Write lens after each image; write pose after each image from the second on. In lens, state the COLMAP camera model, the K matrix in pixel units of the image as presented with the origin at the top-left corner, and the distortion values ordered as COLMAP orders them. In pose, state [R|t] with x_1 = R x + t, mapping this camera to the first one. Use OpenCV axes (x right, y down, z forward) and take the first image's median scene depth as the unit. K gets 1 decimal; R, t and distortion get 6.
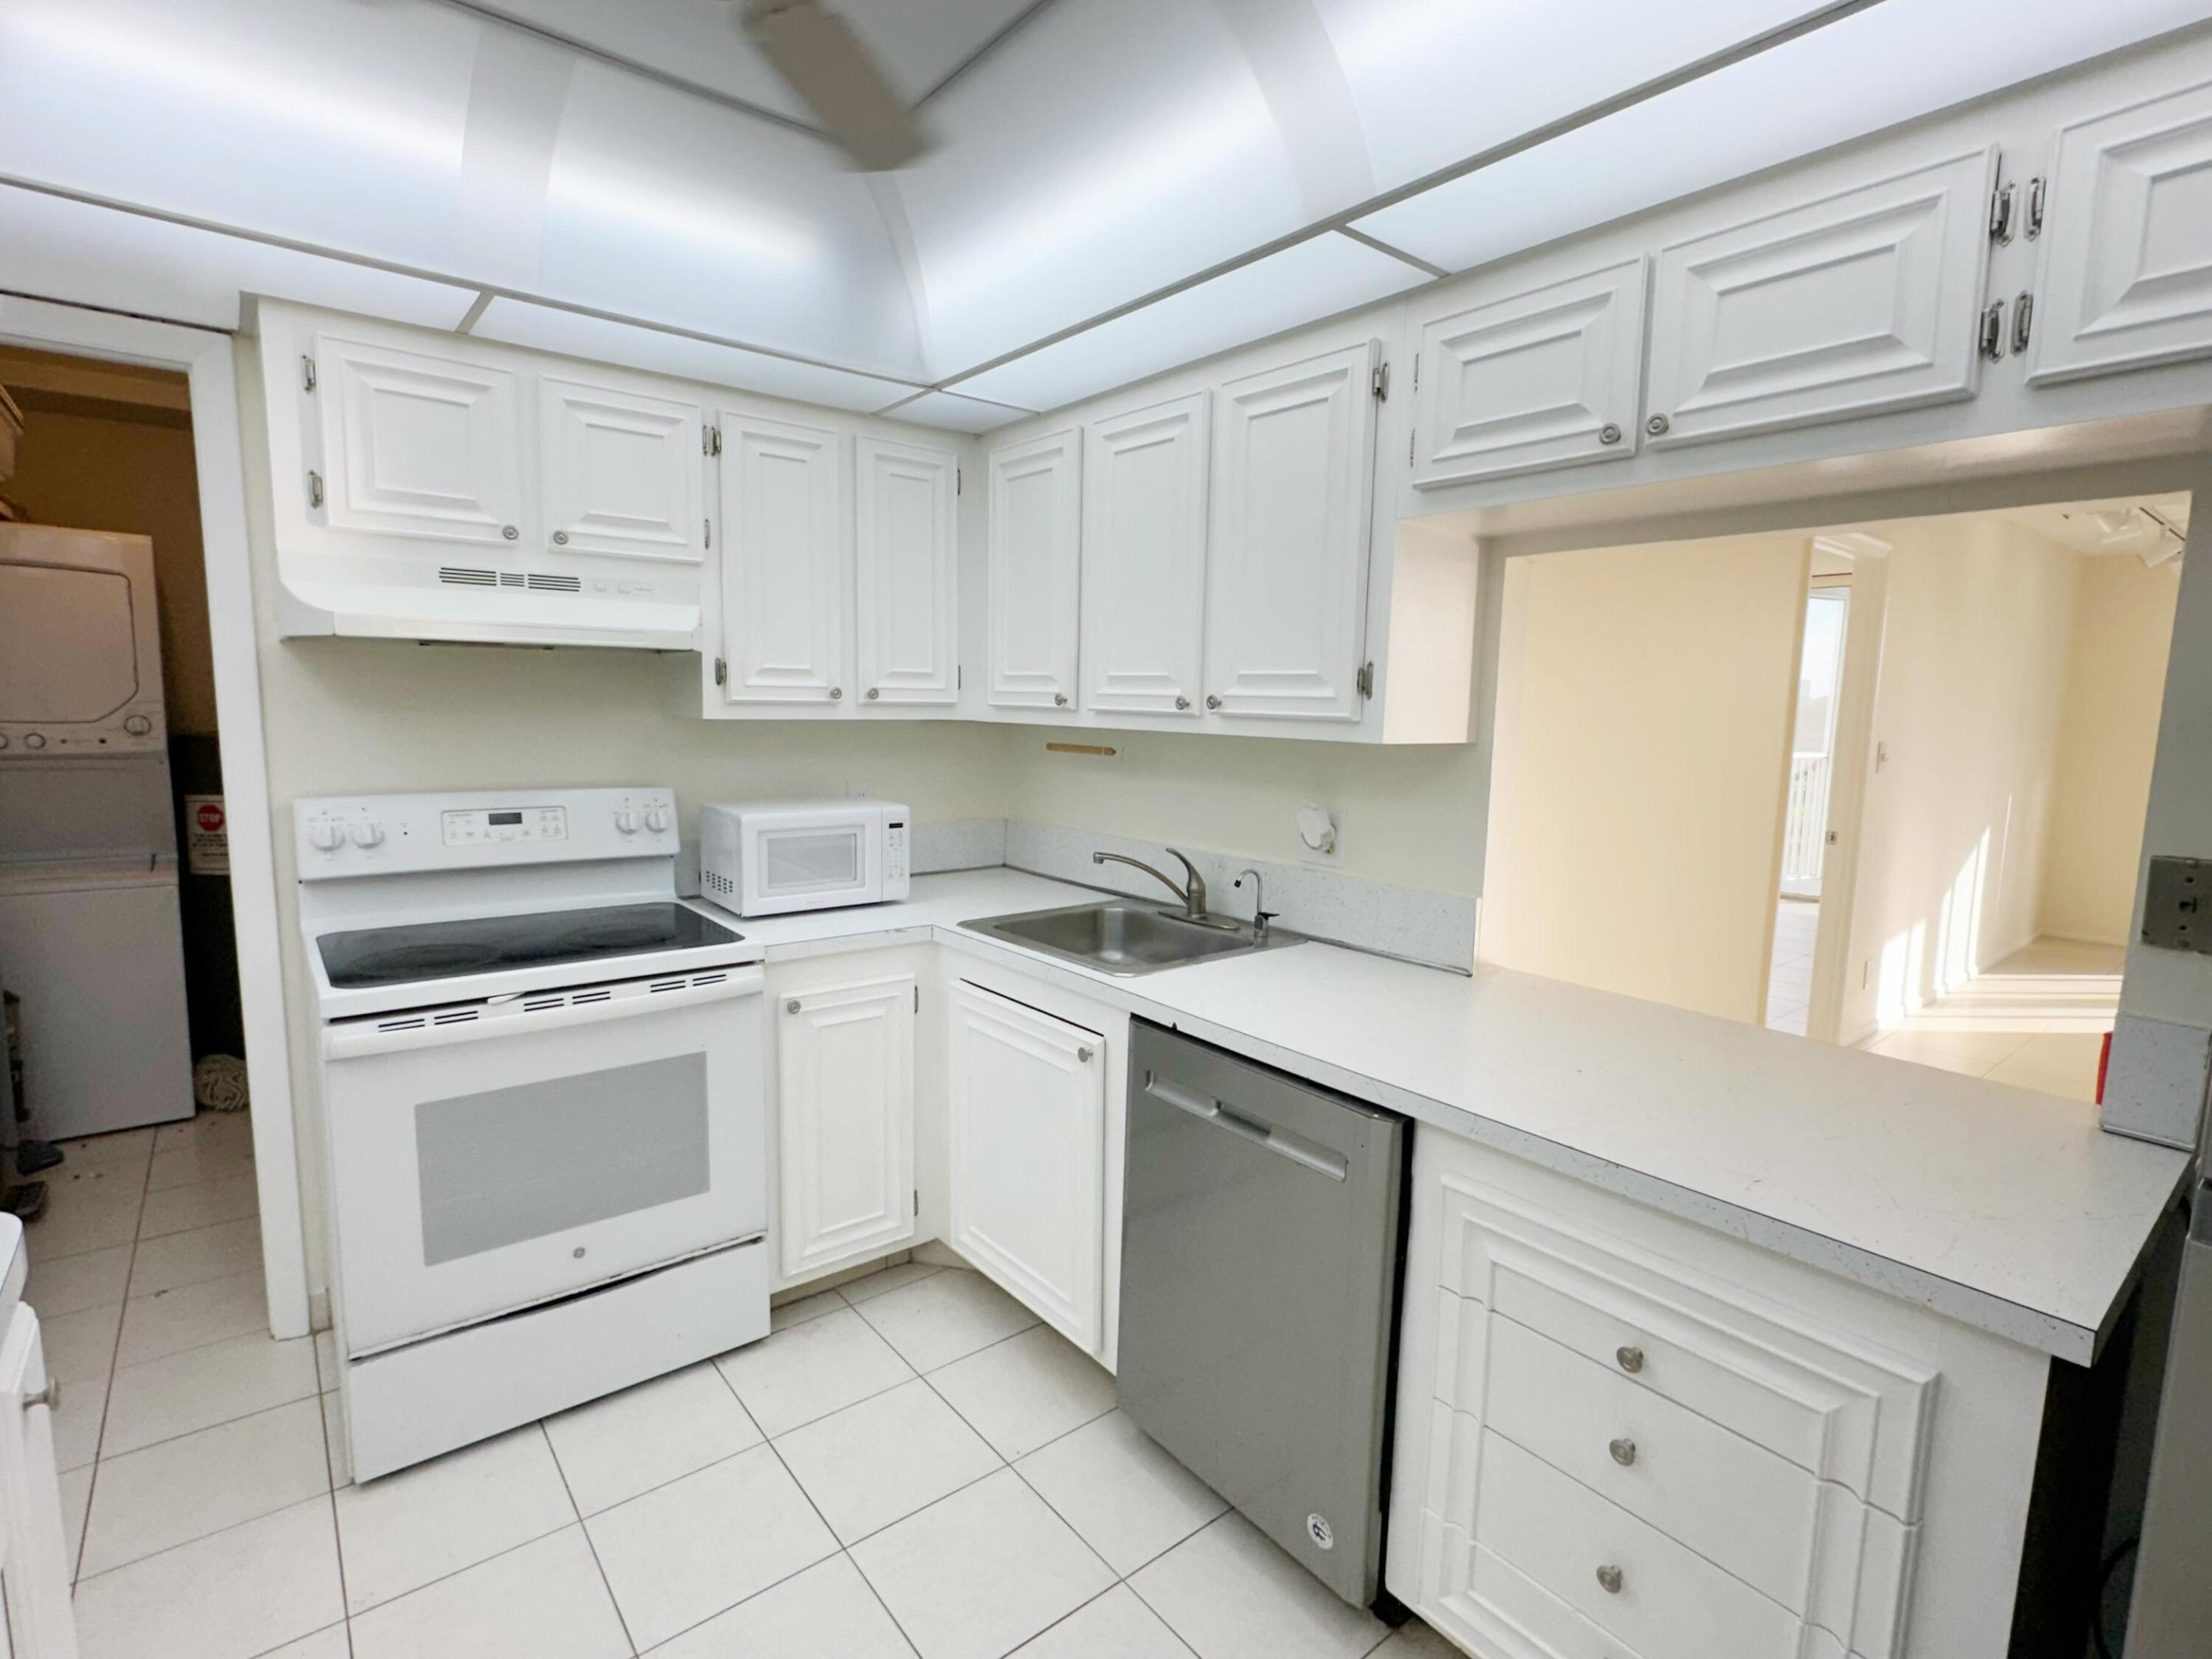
lens RADIAL K [[1064.1, 0, 1102.9], [0, 1064.1, 831.4], [0, 0, 1]] dist [-0.004637, -0.000670]
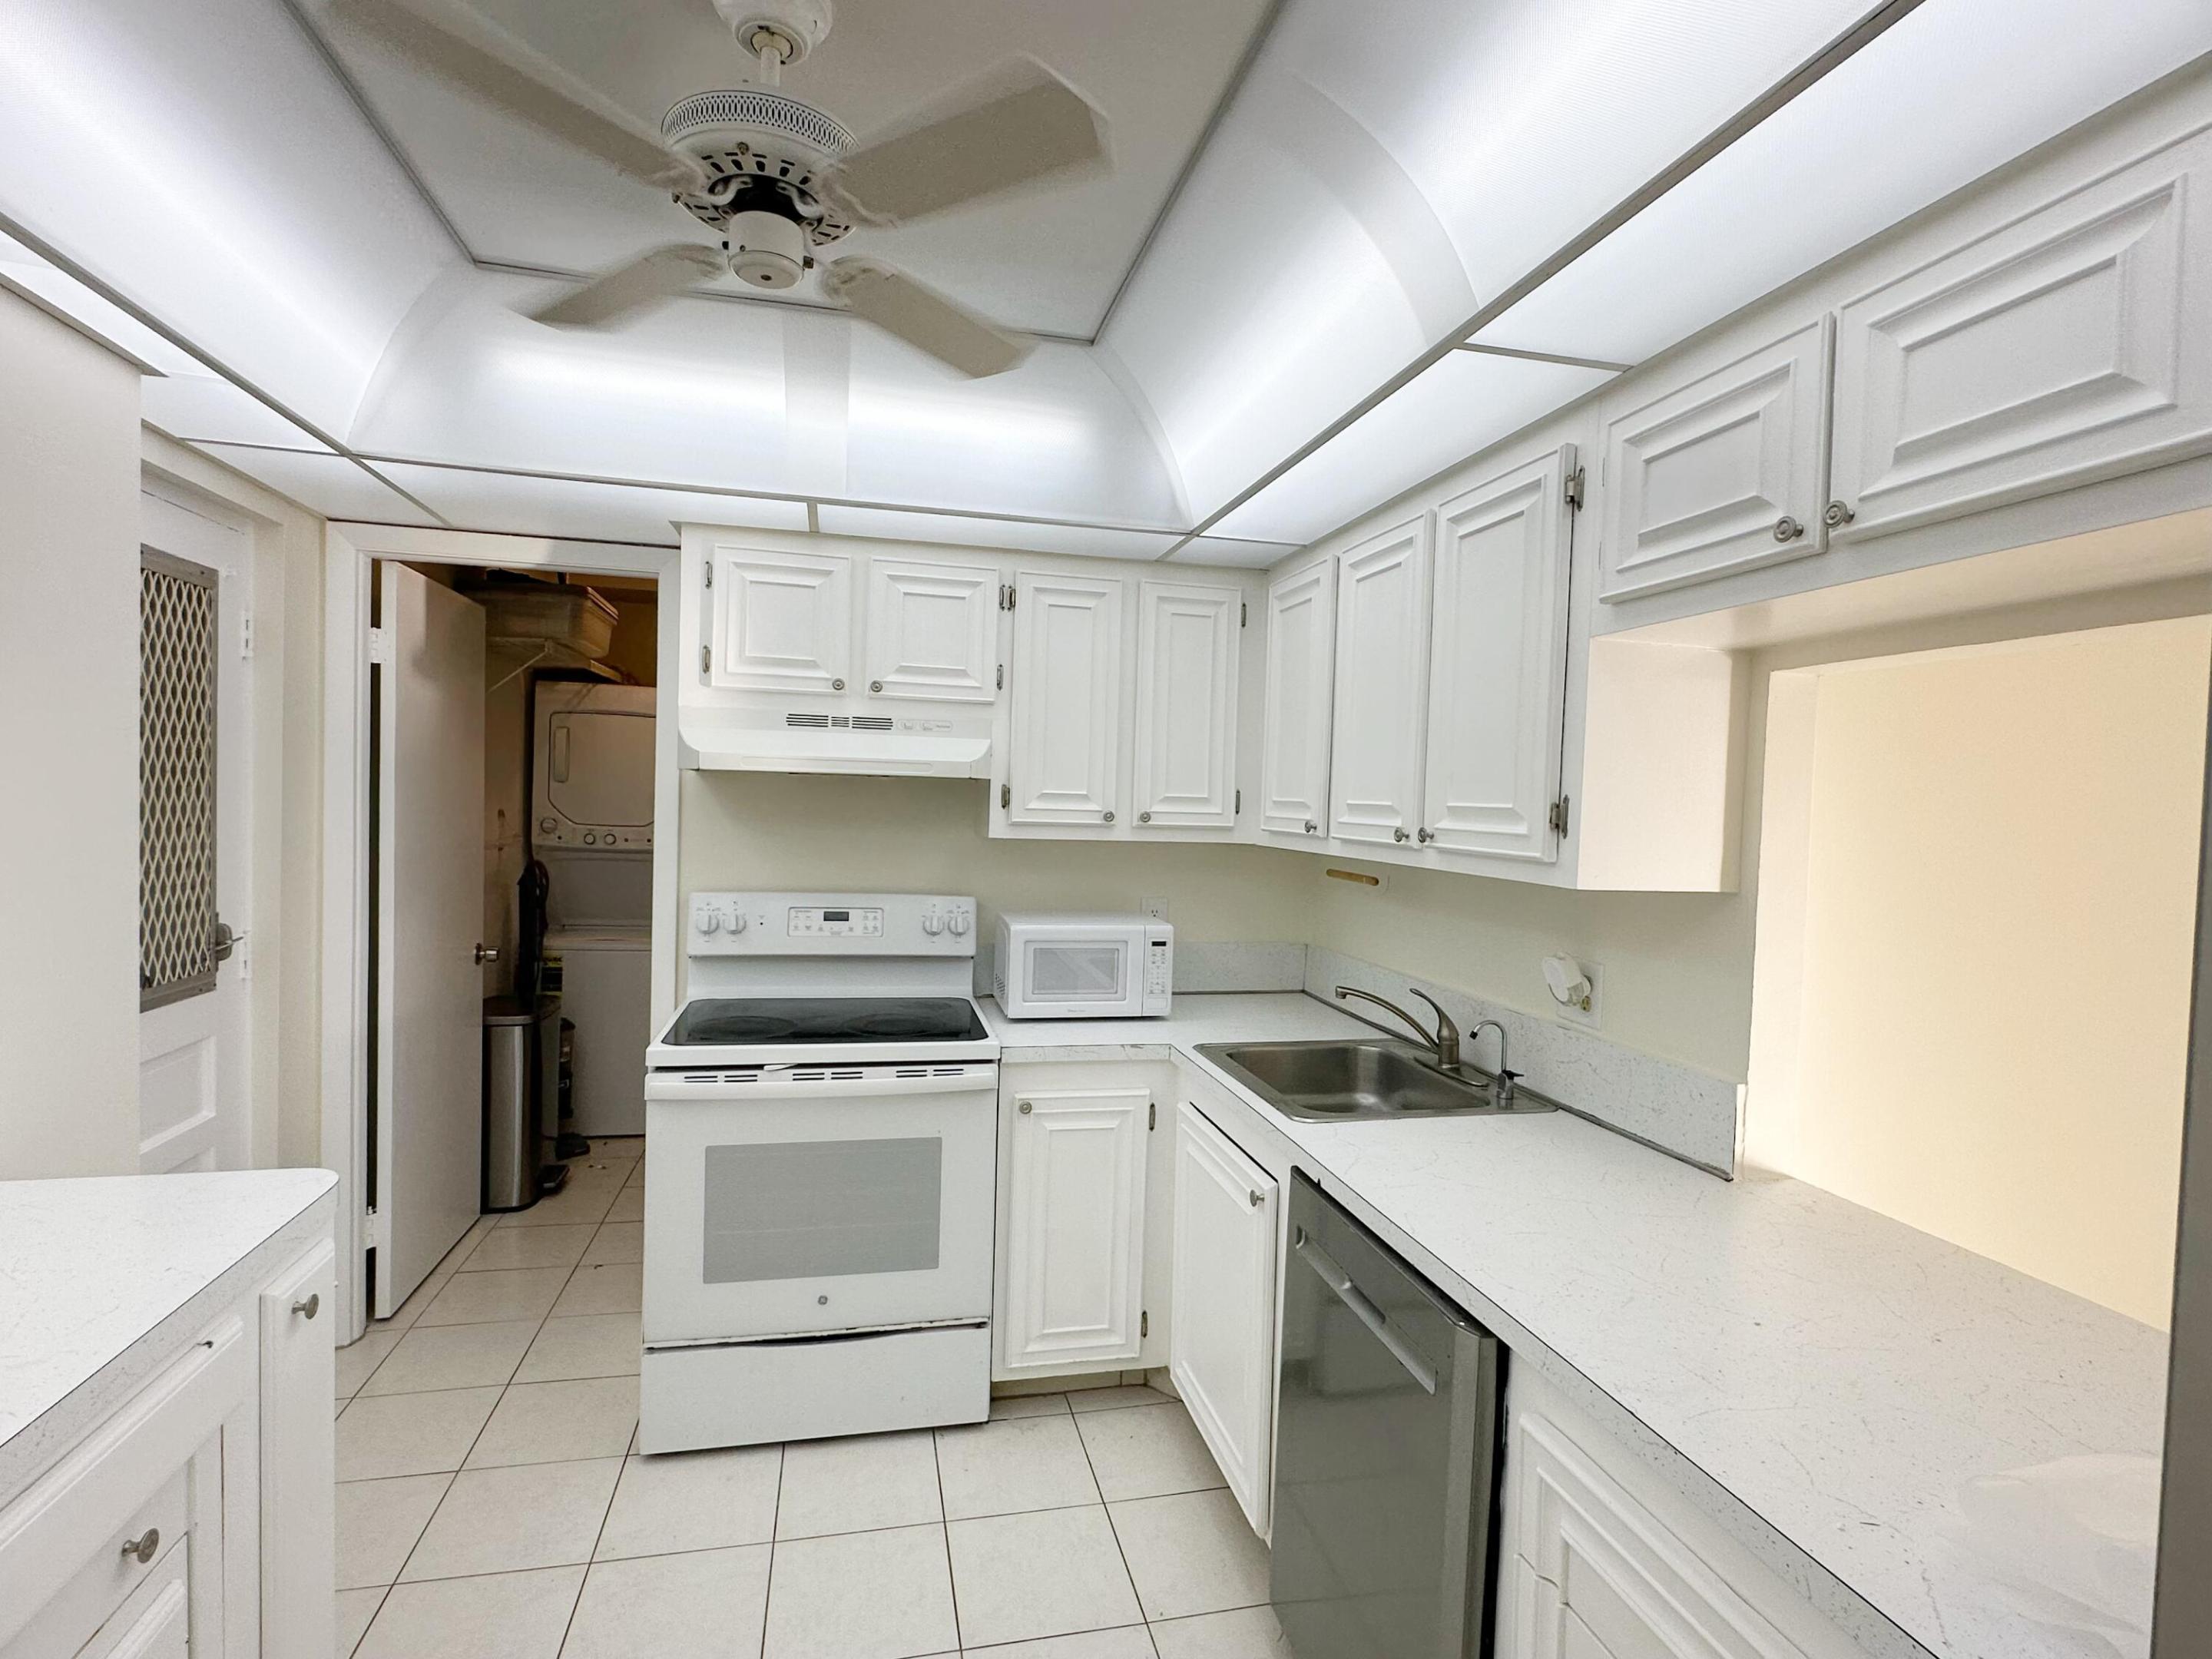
lens RADIAL K [[1064.1, 0, 1102.9], [0, 1064.1, 831.4], [0, 0, 1]] dist [-0.004637, -0.000670]
pose [[0.901779, 0.022391, -0.431617, 0.244252], [-0.067465, 0.993708, -0.089404, -0.021791], [0.426899, 0.109742, 0.897616, 0.041621]]
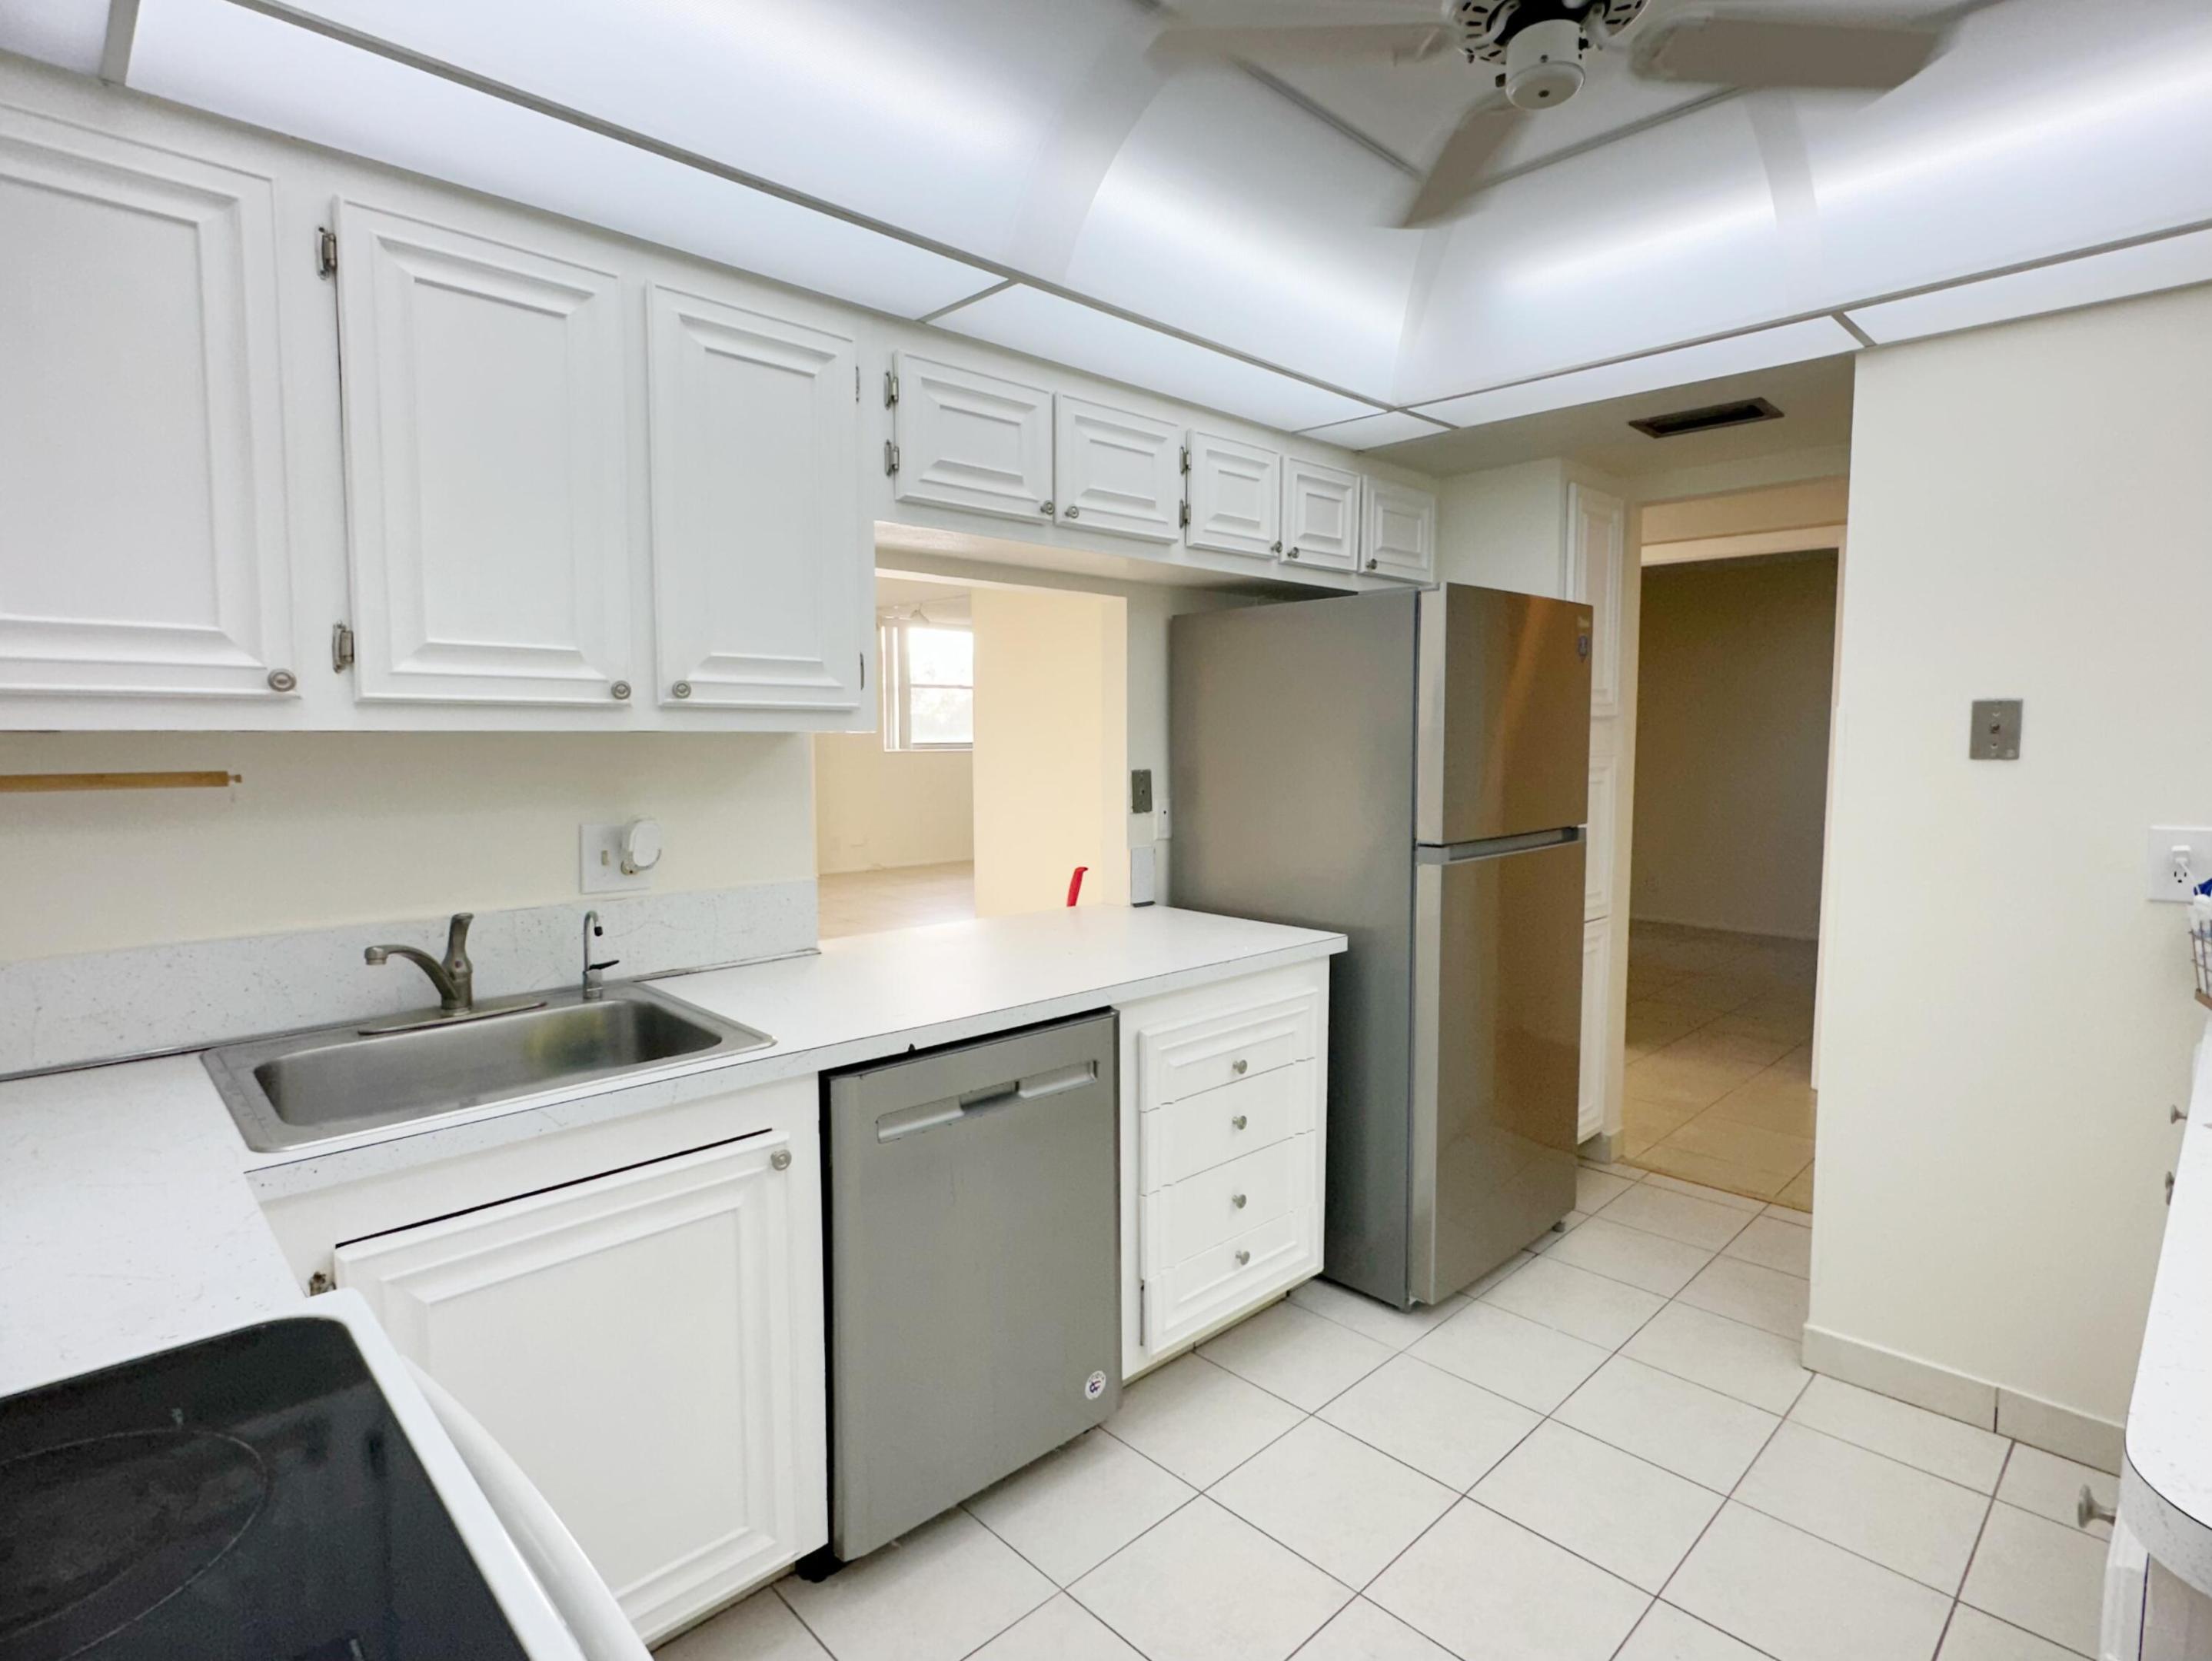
lens RADIAL K [[1138.5, 0, 1094.6], [0, 1138.5, 824.0], [0, 0, 1]] dist [-0.002373, -0.000467]
pose [[-0.080341, -0.102159, 0.991519, -0.749836], [0.120114, 0.986493, 0.111374, -0.078016], [-0.989504, 0.128043, -0.066985, 0.745339]]
